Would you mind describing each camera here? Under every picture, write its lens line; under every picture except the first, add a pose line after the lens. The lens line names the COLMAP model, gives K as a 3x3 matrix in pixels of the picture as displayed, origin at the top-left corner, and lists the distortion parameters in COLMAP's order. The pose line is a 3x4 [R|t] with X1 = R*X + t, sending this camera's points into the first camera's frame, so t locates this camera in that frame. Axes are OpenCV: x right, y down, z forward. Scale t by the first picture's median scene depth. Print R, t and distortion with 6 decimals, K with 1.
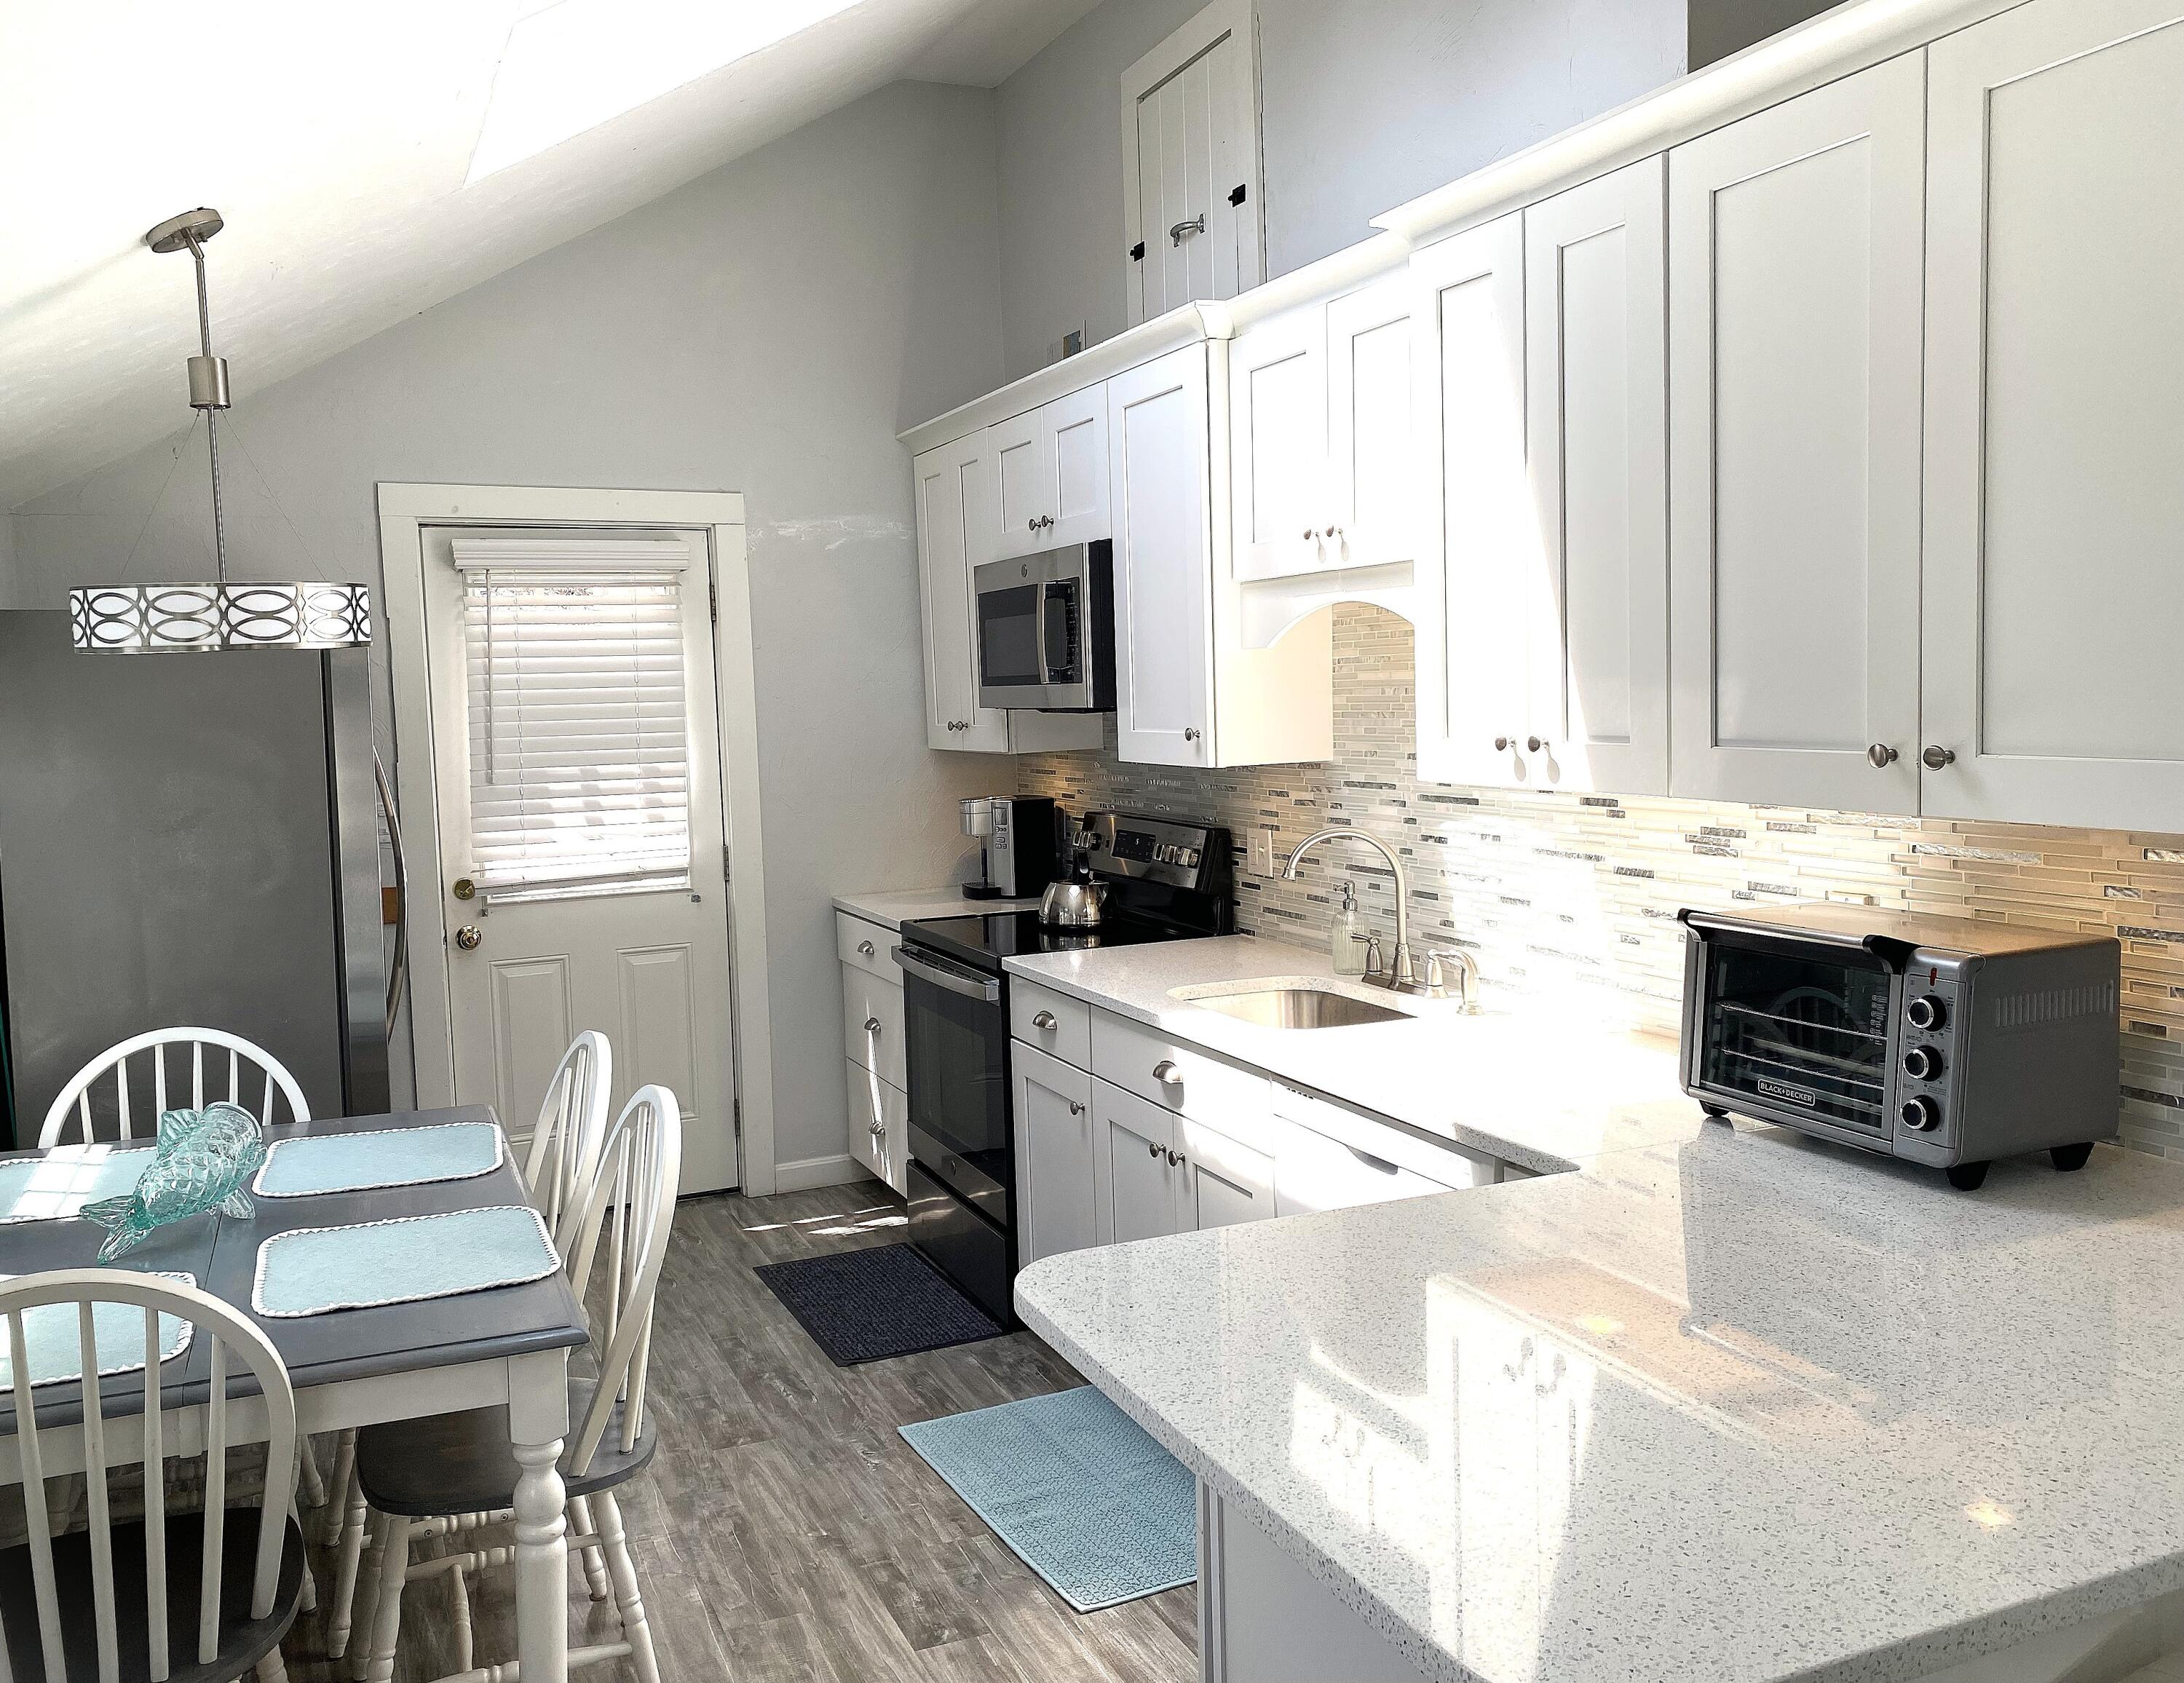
lens RADIAL K [[1734.0, 0, 1092.0], [0, 1734.0, 841.5], [0, 0, 1]] dist [0.165960, -0.366331]
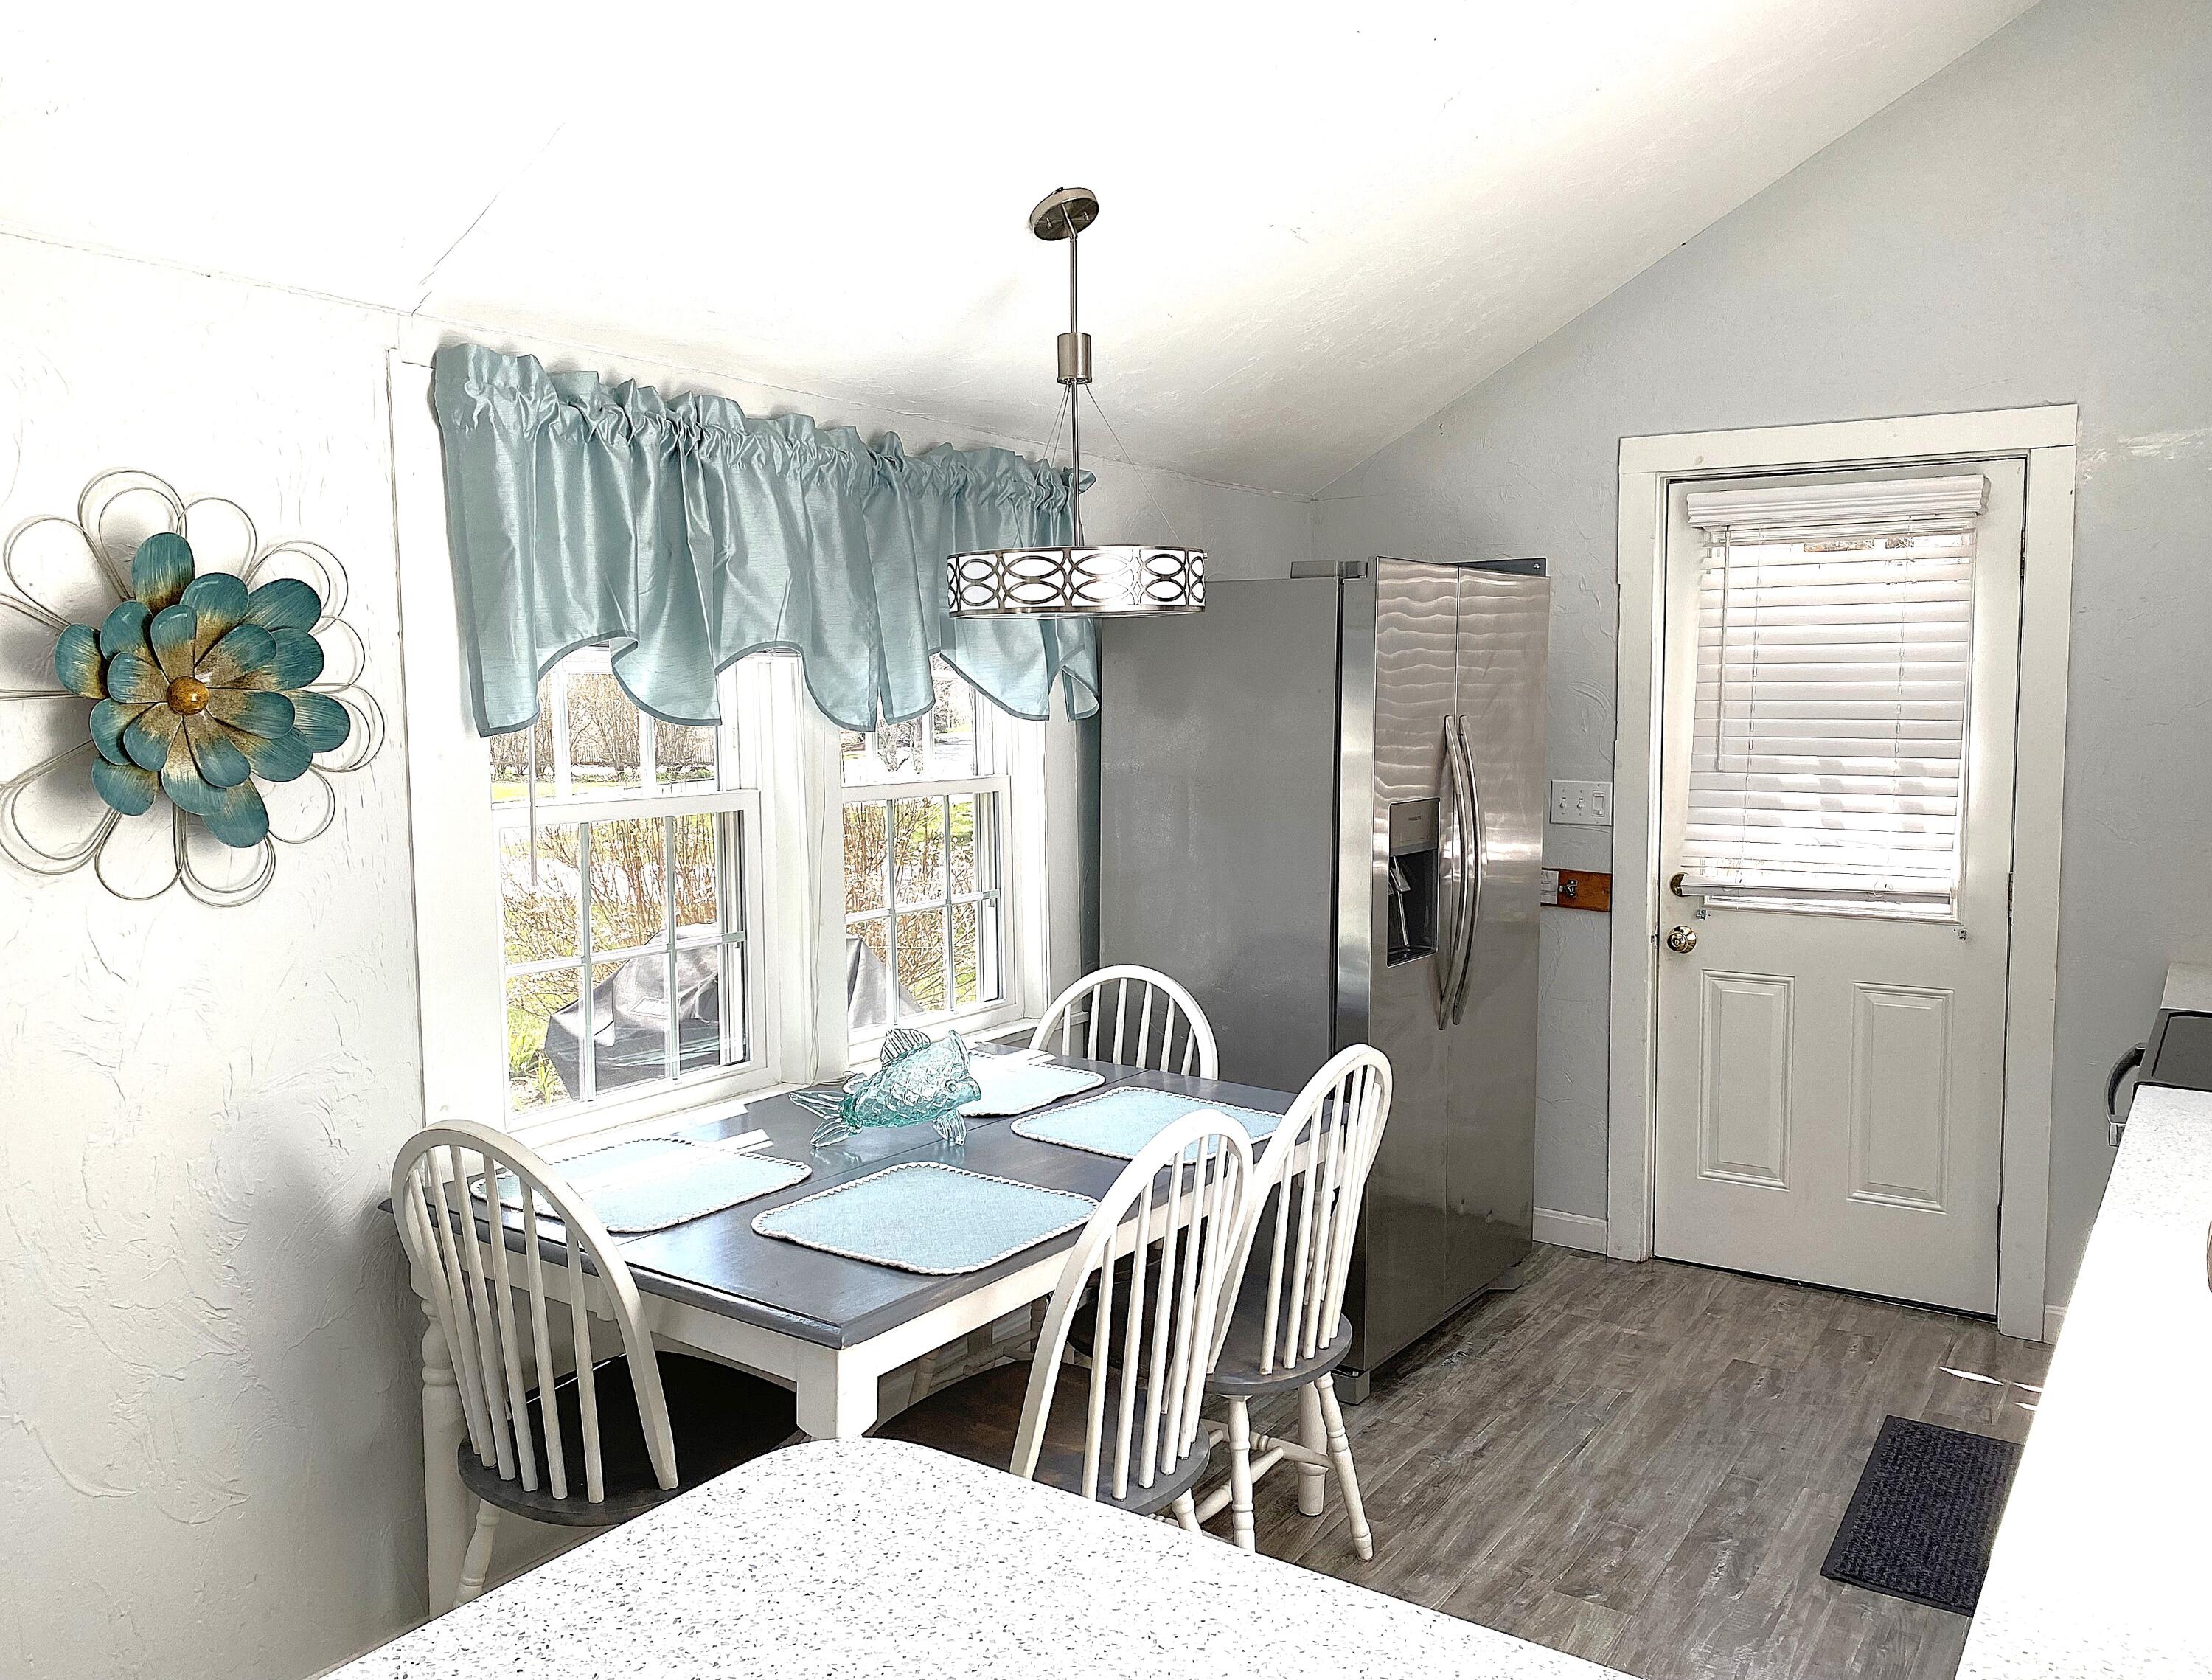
lens RADIAL K [[1740.1, 0, 1106.0], [0, 1740.1, 840.0], [0, 0, 1]] dist [0.114342, -0.192592]
pose [[0.539269, 0.099201, -0.836270, 0.299631], [-0.092006, 0.994034, 0.058585, -0.027715], [0.837092, 0.045349, 0.545179, 0.334528]]
